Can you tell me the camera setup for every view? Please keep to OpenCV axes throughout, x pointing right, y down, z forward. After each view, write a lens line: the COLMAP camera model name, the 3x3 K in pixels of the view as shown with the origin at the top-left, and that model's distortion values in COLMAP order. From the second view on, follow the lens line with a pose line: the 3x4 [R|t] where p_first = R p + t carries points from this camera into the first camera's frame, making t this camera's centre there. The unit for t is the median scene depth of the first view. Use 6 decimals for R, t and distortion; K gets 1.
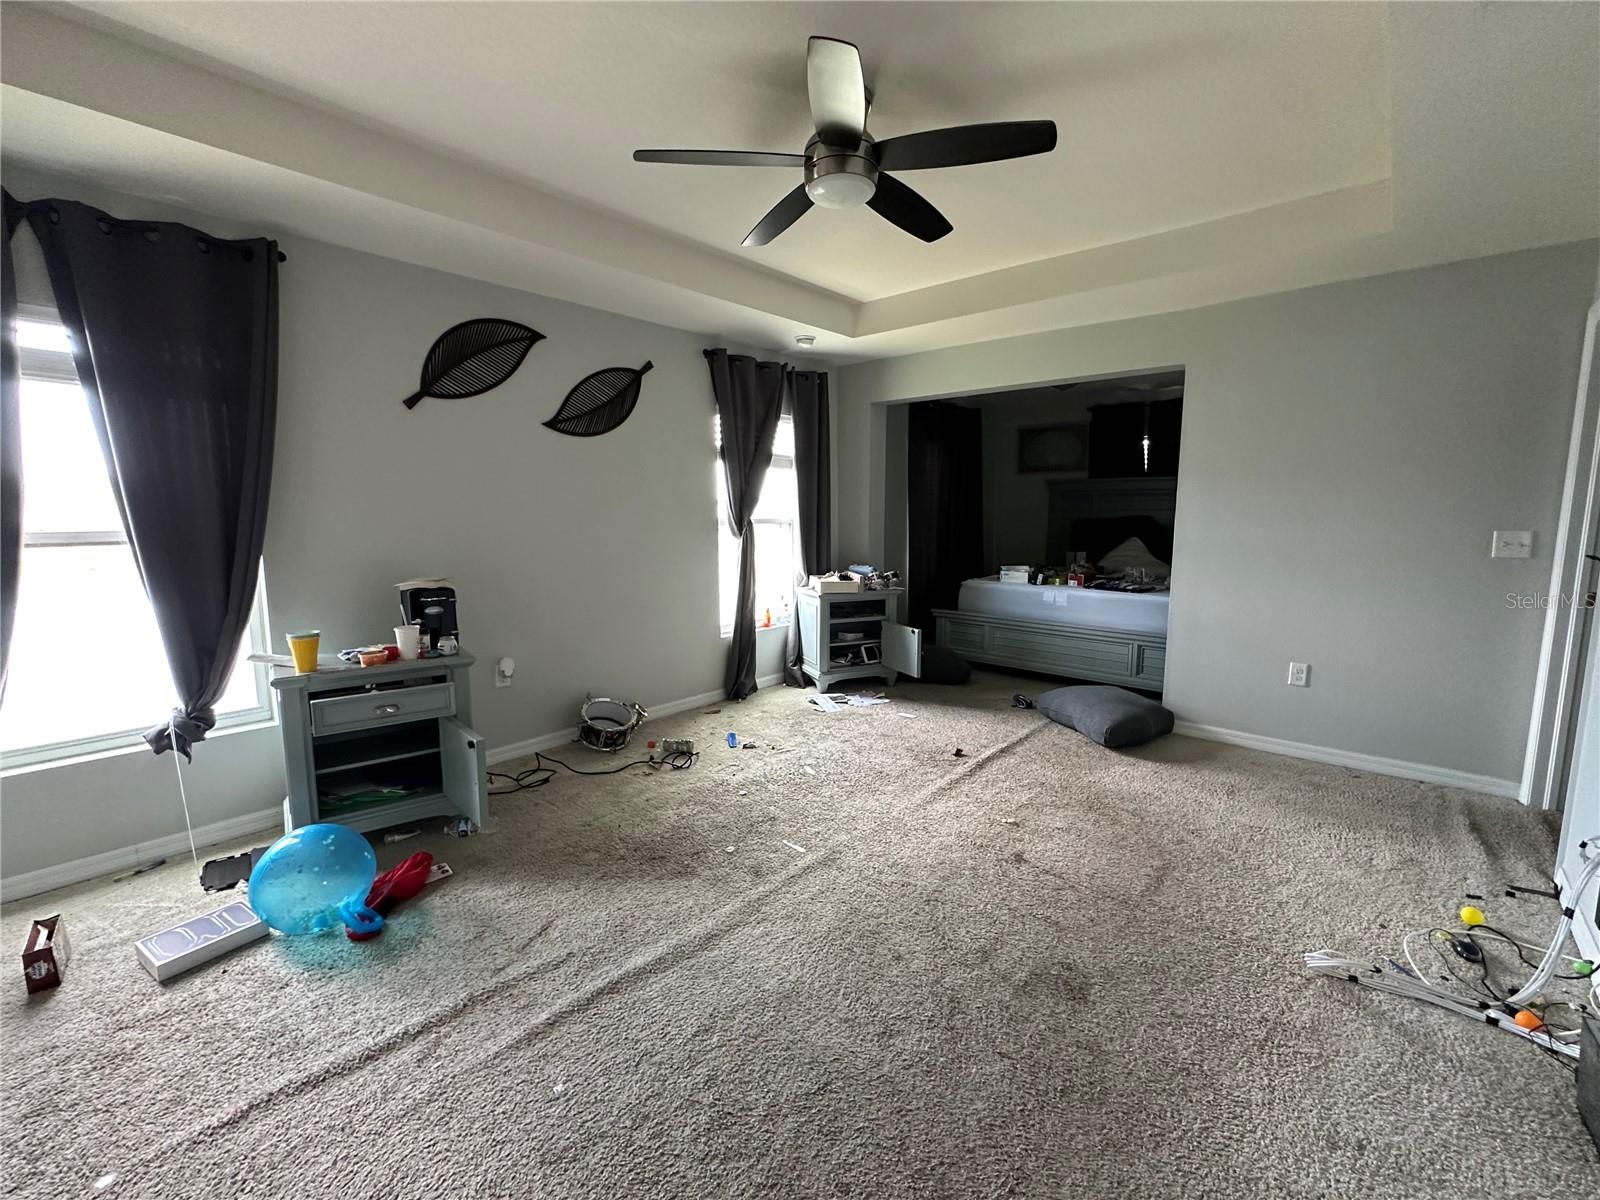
lens RADIAL K [[691.0, 0, 800.0], [0, 691.0, 600.0], [0, 0, 1]] dist [-0.001296, -0.000272]
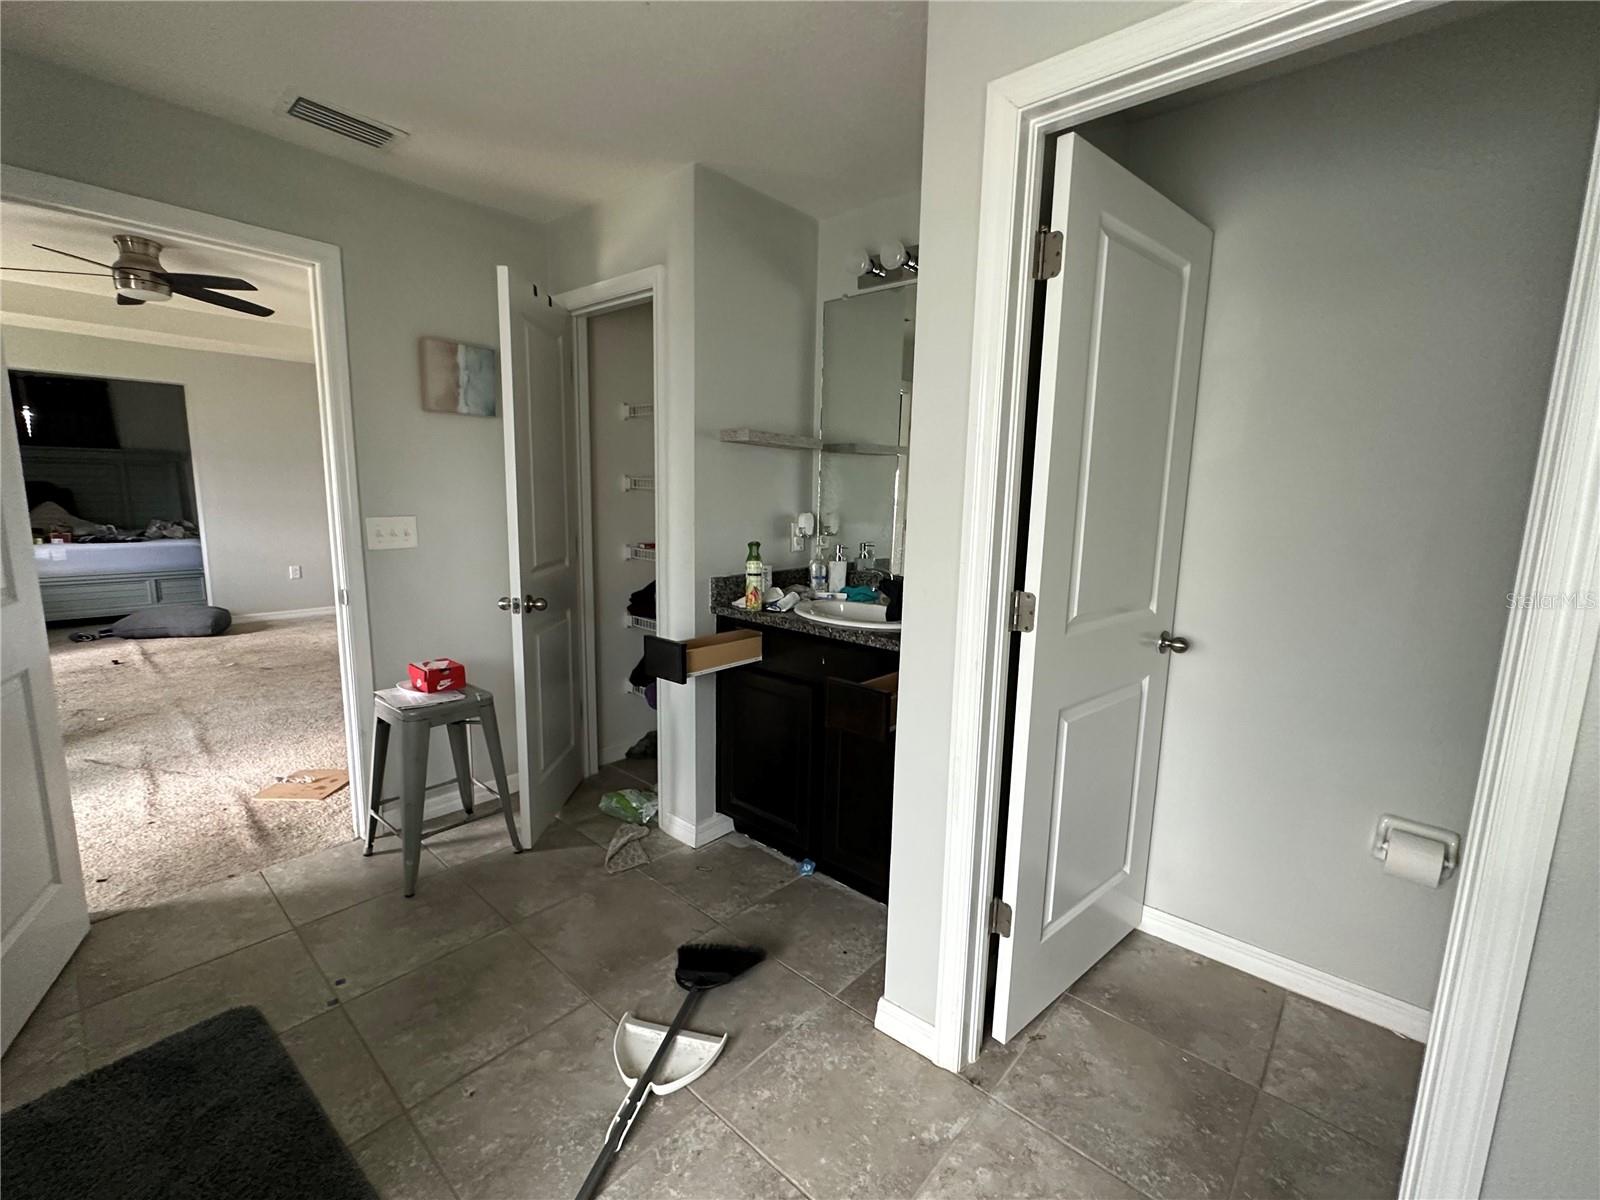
lens RADIAL K [[691.0, 0, 800.0], [0, 691.0, 600.0], [0, 0, 1]] dist [-0.001296, -0.000272]
pose [[0.016866, -0.161101, 0.986794, -0.985636], [0.111128, 0.981121, 0.158276, 0.037415], [-0.993663, 0.106991, 0.034451, -0.343143]]
